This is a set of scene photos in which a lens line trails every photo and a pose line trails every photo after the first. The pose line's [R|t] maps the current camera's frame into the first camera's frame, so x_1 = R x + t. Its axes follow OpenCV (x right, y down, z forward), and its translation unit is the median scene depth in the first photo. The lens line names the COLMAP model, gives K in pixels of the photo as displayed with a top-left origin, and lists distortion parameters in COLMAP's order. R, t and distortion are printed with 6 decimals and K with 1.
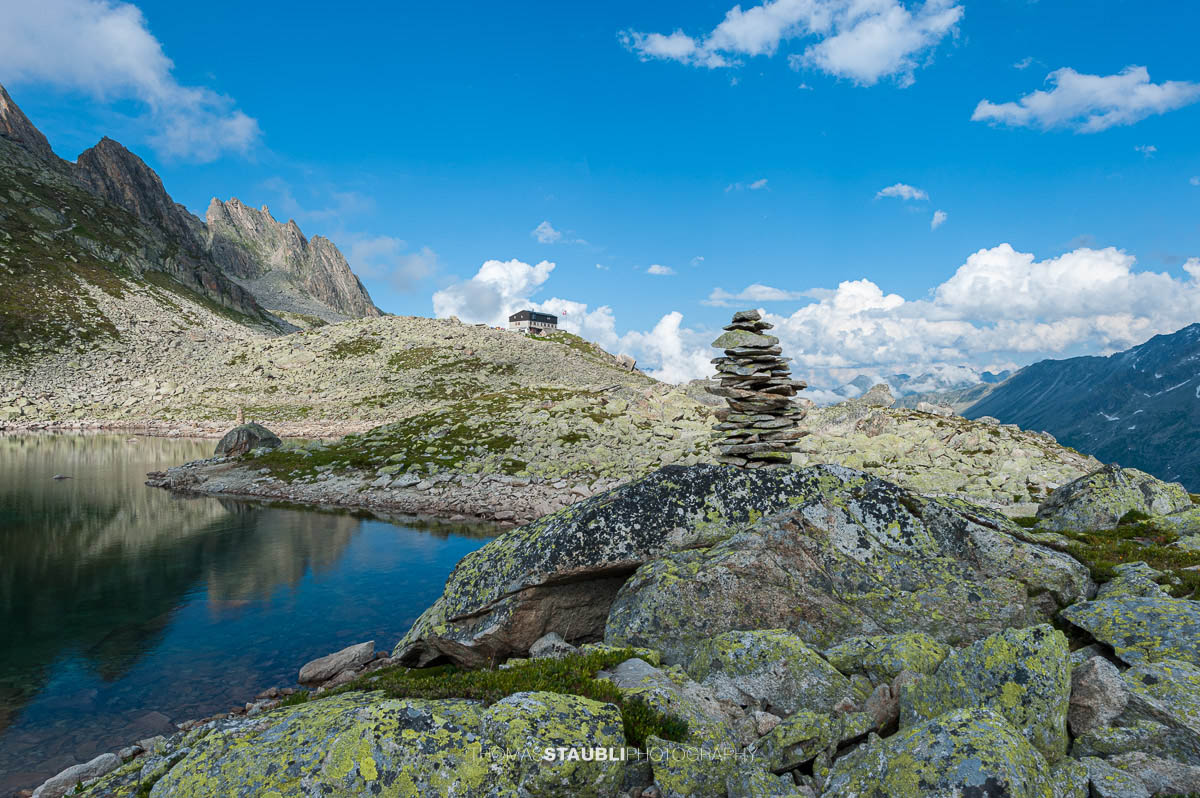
lens RADIAL K [[817.4, 0, 600.4], [0, 817.4, 401.2], [0, 0, 1]] dist [0.007649, -0.005016]
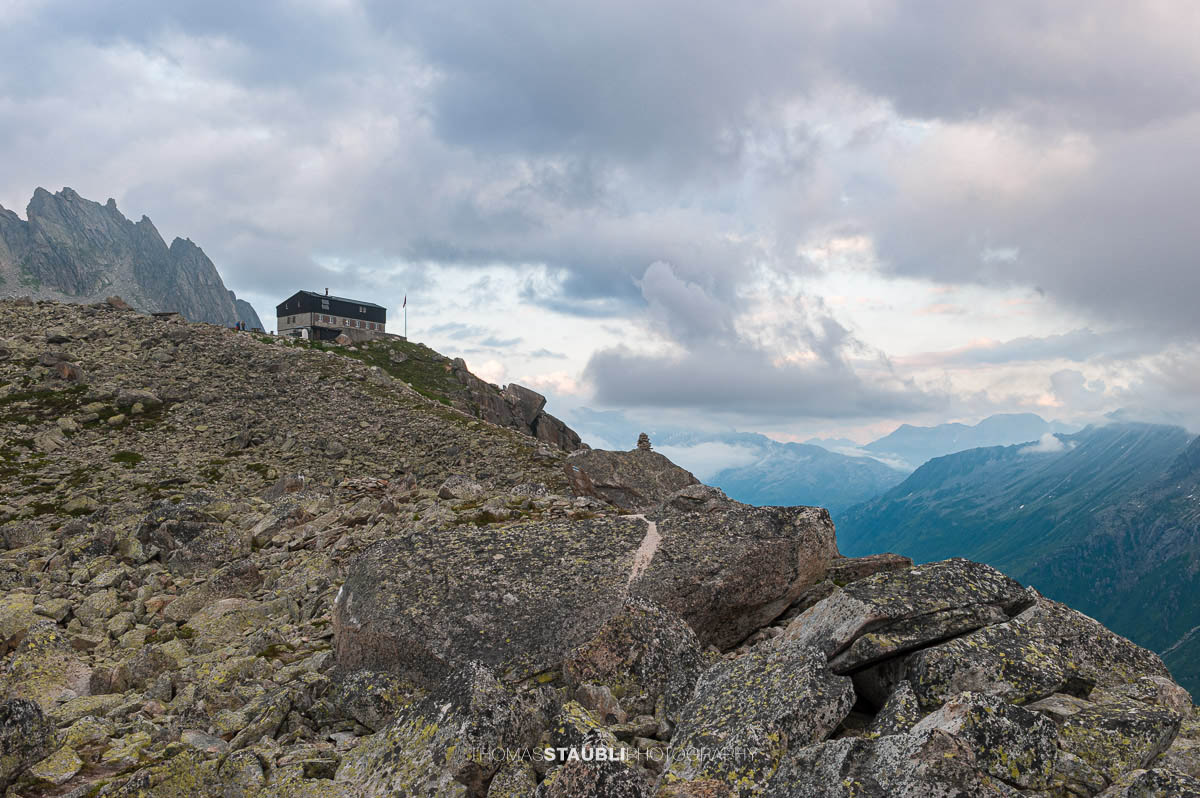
lens RADIAL K [[953.9, 0, 594.8], [0, 953.9, 394.6], [0, 0, 1]] dist [-0.001969, -0.010302]
pose [[0.999987, -0.004360, 0.002636, 0.075712], [0.004520, 0.997936, -0.064057, -0.016396], [-0.002351, 0.064068, 0.997943, 0.471381]]
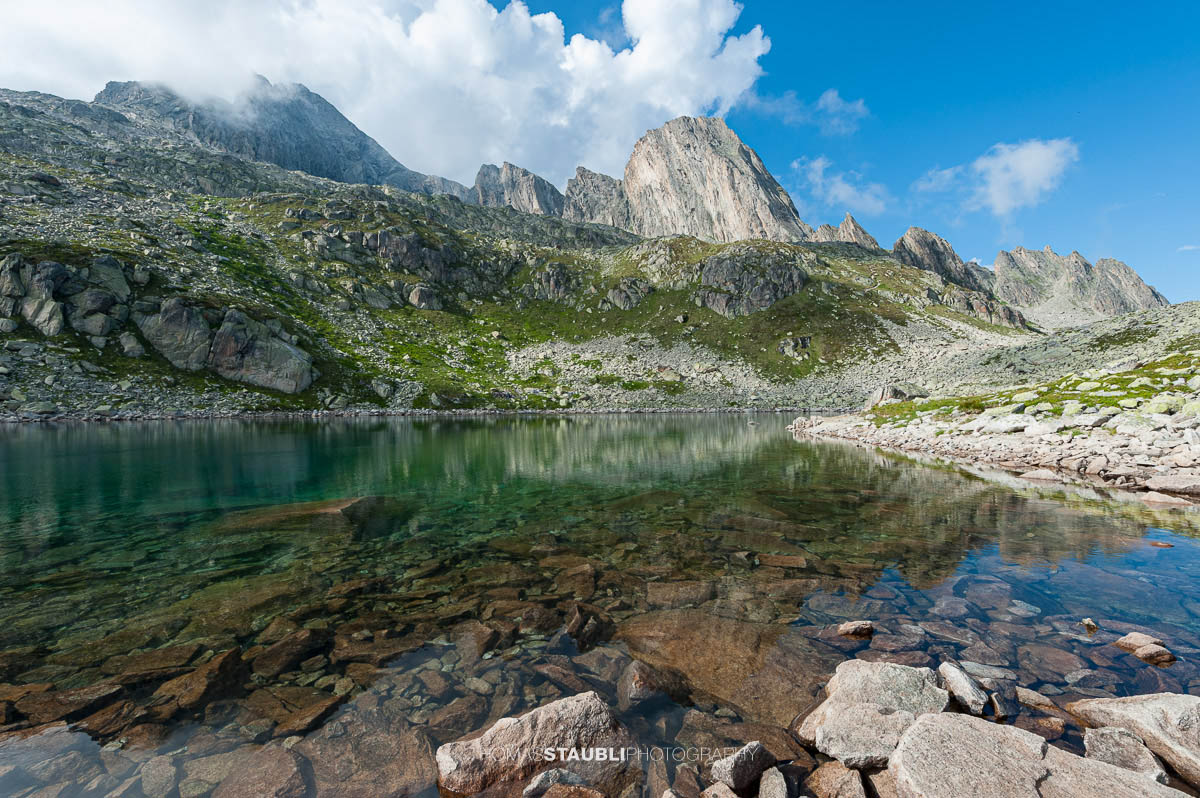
lens RADIAL K [[518.5, 0, 593.6], [0, 518.5, 403.5], [0, 0, 1]] dist [0.002895, 0.000672]
pose [[0.435726, -0.007070, -0.900051, -0.001091], [0.001213, 0.999973, -0.007267, 0.017887], [0.900078, 0.002074, 0.435723, 0.108697]]
